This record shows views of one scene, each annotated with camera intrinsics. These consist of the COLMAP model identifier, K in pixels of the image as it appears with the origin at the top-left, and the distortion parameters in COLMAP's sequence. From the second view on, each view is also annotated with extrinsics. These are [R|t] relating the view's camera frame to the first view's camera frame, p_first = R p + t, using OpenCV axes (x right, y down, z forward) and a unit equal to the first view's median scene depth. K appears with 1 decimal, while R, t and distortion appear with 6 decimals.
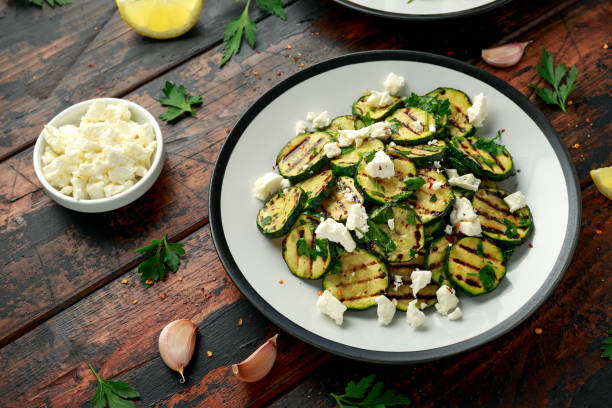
lens RADIAL K [[936.0, 0, 306.0], [0, 936.0, 204.0], [0, 0, 1]] dist [0.000411, -0.039913]
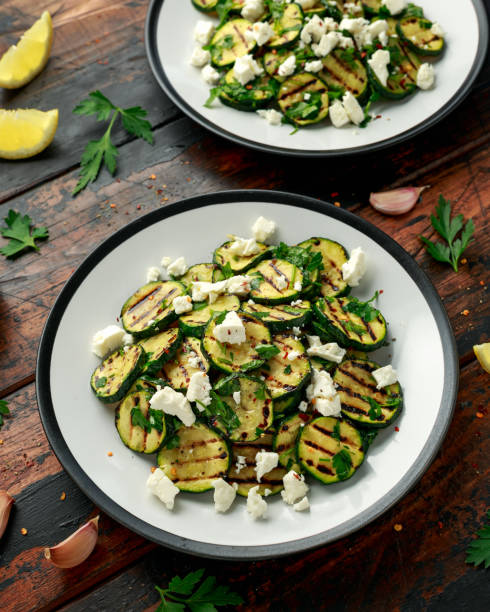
lens RADIAL K [[1073.0, 0, 245.0], [0, 1073.0, 306.0], [0, 0, 1]] dist [-0.012029, 0.045159]
pose [[0.998414, 0.055854, -0.007044, 0.097181], [-0.055823, 0.998430, 0.004524, -0.066639], [0.007286, -0.004124, 0.999965, -0.008458]]
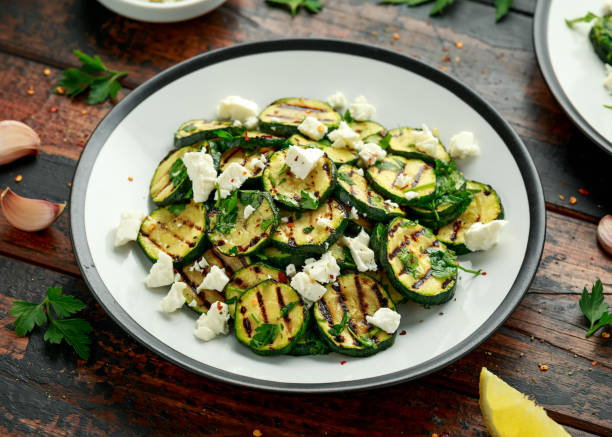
lens RADIAL K [[2708.4, 0, 306.0], [0, 2708.4, 218.5], [0, 0, 1]] dist [0.075129, 6.481876]
pose [[0.567276, 0.657083, -0.496428, 1.228720], [-0.721967, 0.686802, 0.084064, -0.197720], [0.396185, 0.310717, 0.863998, -0.948132]]
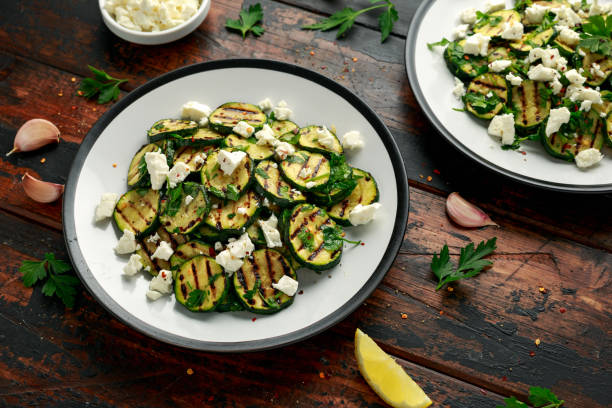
lens RADIAL K [[890.9, 0, 306.0], [0, 890.9, 204.0], [0, 0, 1]] dist [-0.007087, 0.028889]
pose [[0.545037, 0.738747, -0.396470, 0.558029], [-0.719944, 0.654729, 0.230240, -0.300391], [0.429670, 0.159947, 0.888708, 0.134429]]
